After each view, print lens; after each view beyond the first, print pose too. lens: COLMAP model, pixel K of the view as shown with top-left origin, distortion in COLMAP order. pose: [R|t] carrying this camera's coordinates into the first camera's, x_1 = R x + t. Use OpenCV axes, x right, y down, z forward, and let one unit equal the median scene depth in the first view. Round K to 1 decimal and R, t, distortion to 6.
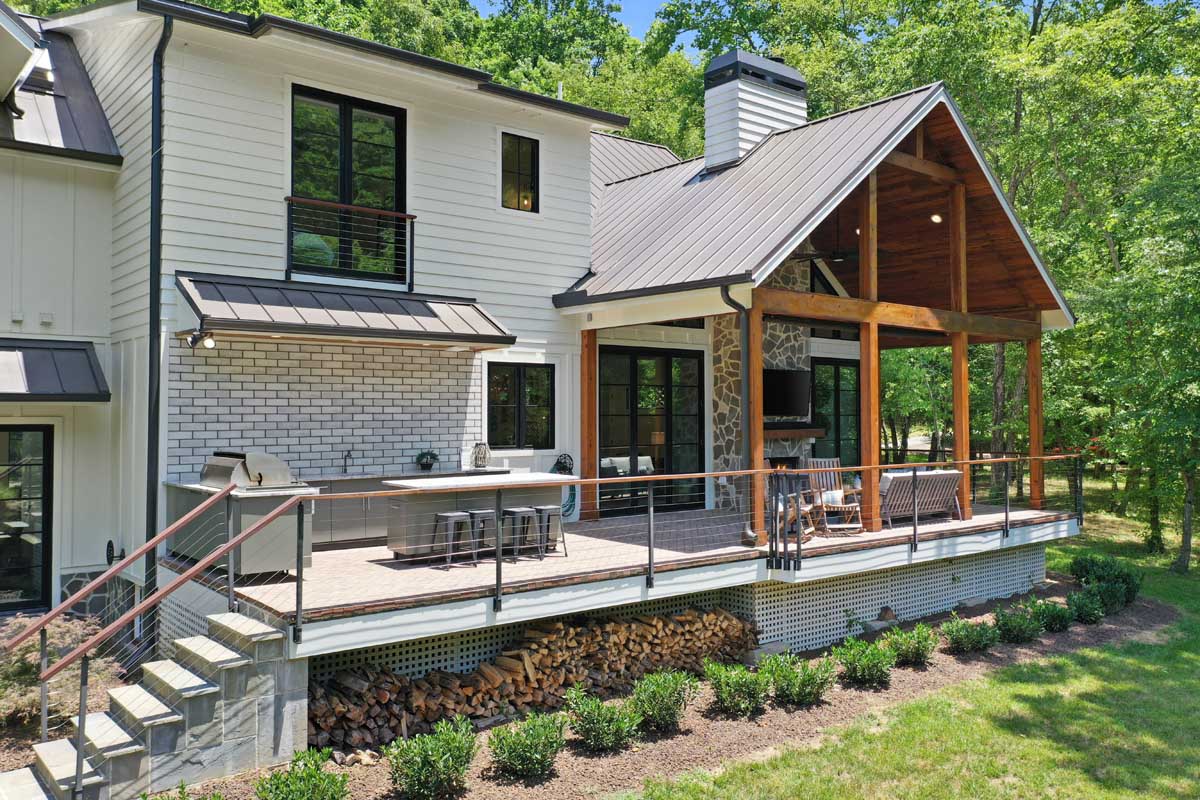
lens RADIAL K [[962.2, 0, 602.7], [0, 962.2, 400.4], [0, 0, 1]] dist [0.004989, 0.004142]
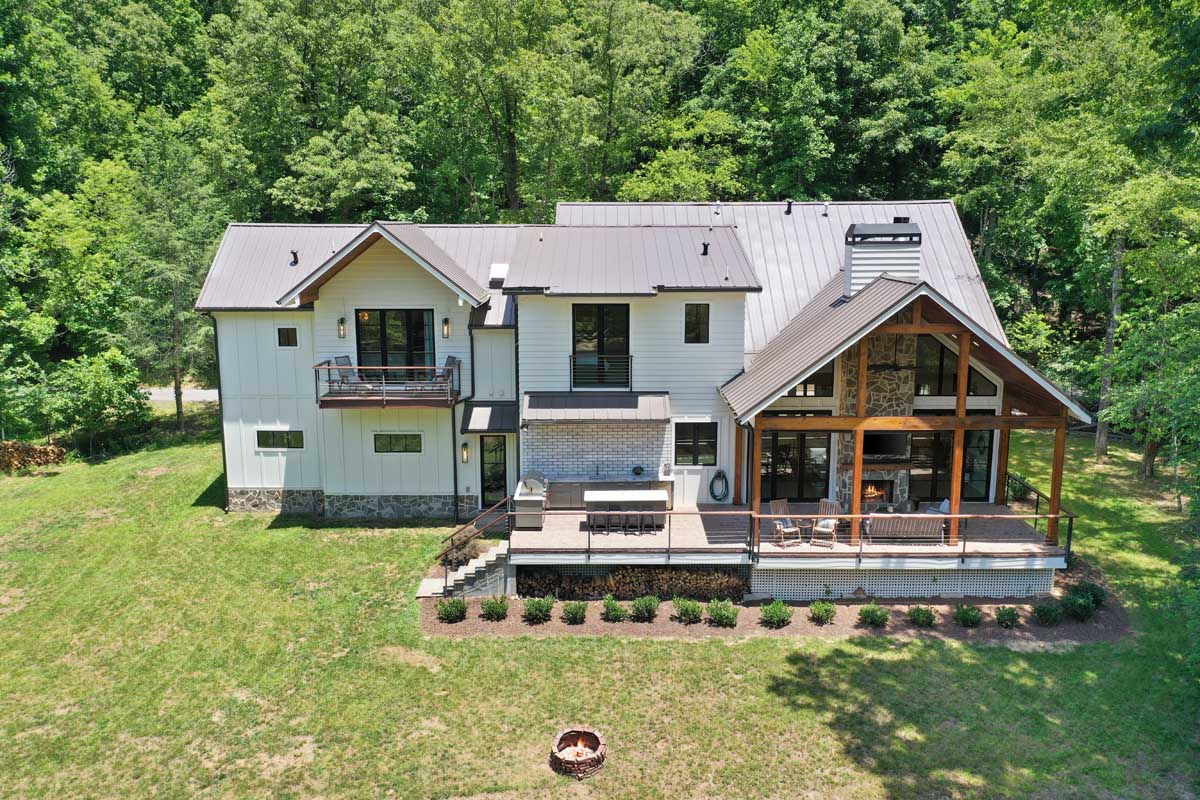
lens RADIAL K [[962.2, 0, 599.0], [0, 962.2, 404.2], [0, 0, 1]] dist [0.004989, 0.004142]
pose [[0.766654, 0.119508, -0.630840, 0.958357], [0.013267, 0.979366, 0.201657, -0.456429], [0.641923, -0.162970, 0.749250, -0.548978]]
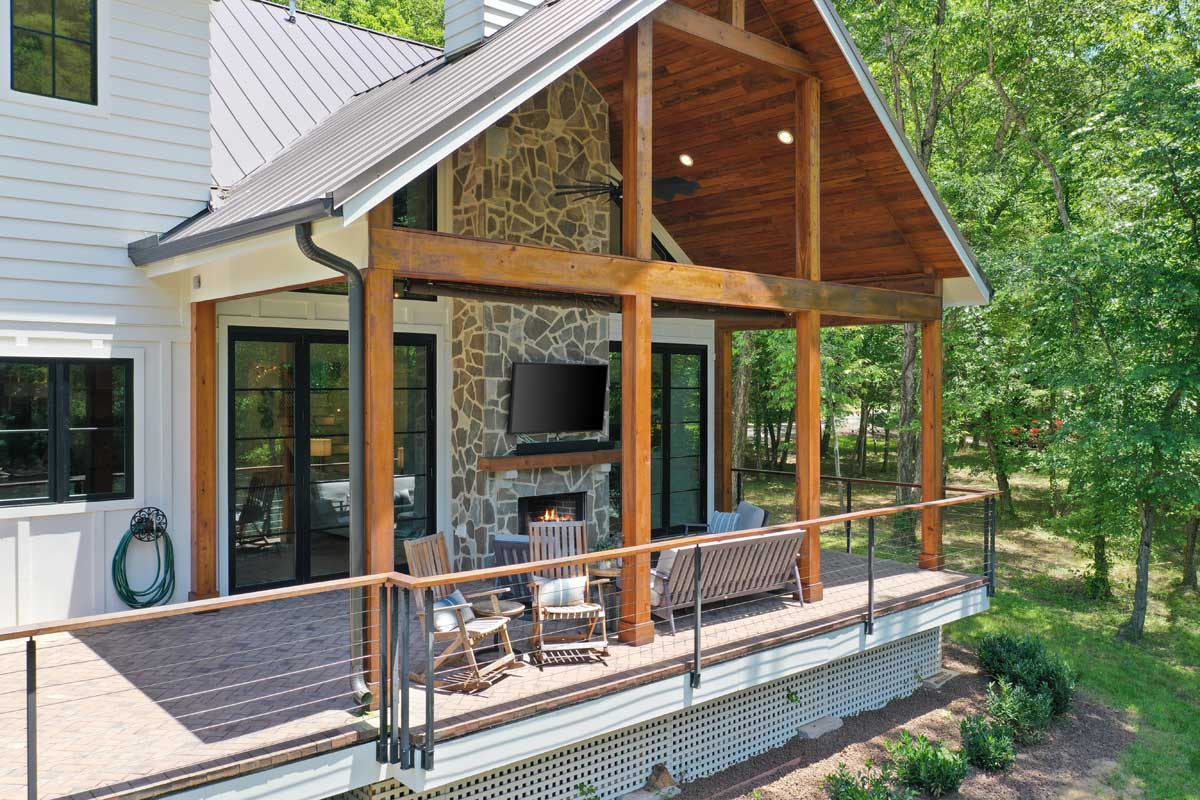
lens RADIAL K [[962.2, 0, 601.1], [0, 962.2, 396.8], [0, 0, 1]] dist [0.004989, 0.004142]
pose [[0.999243, 0.004835, 0.038606, 0.222646], [-0.006052, 0.999486, 0.031478, -0.034948], [-0.038434, -0.031688, 0.998759, 0.386434]]
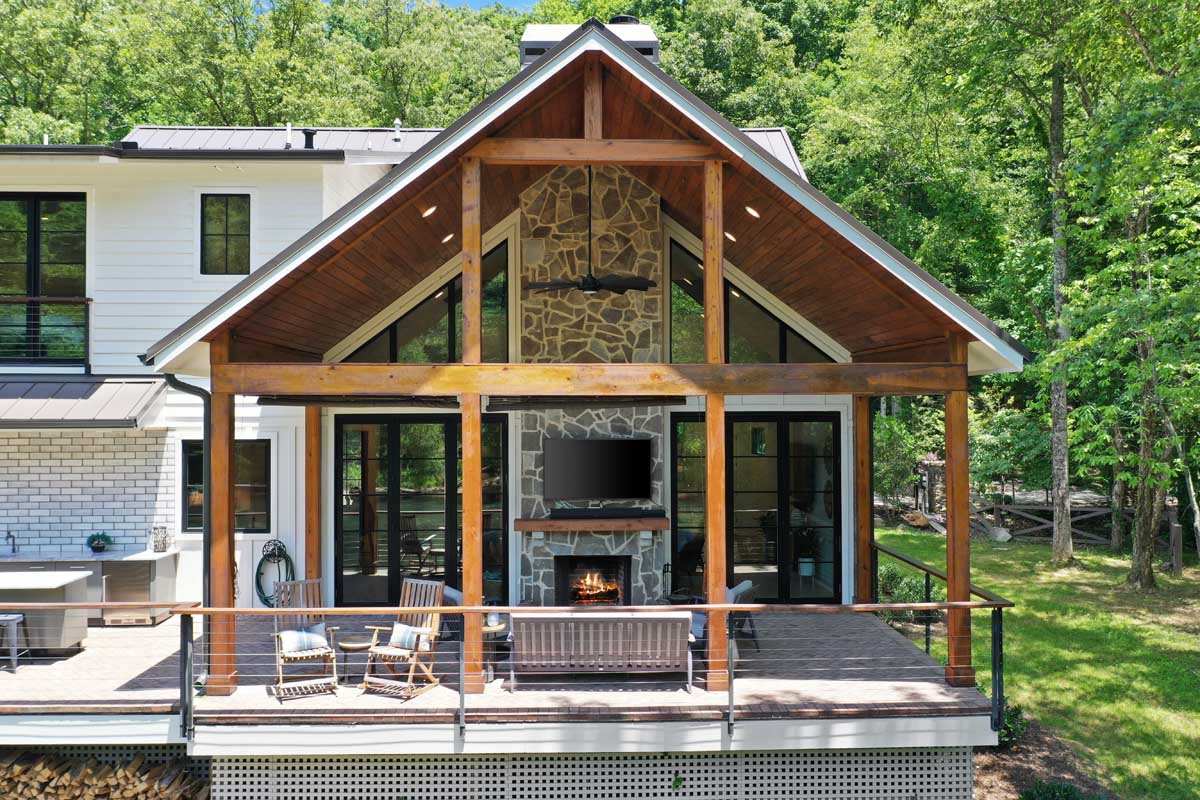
lens RADIAL K [[962.2, 0, 596.3], [0, 962.2, 393.5], [0, 0, 1]] dist [0.004989, 0.004142]
pose [[0.787223, -0.010419, -0.616580, 0.753540], [0.011707, 0.999930, -0.001949, -0.075661], [0.616557, -0.005684, 0.787290, 0.482196]]
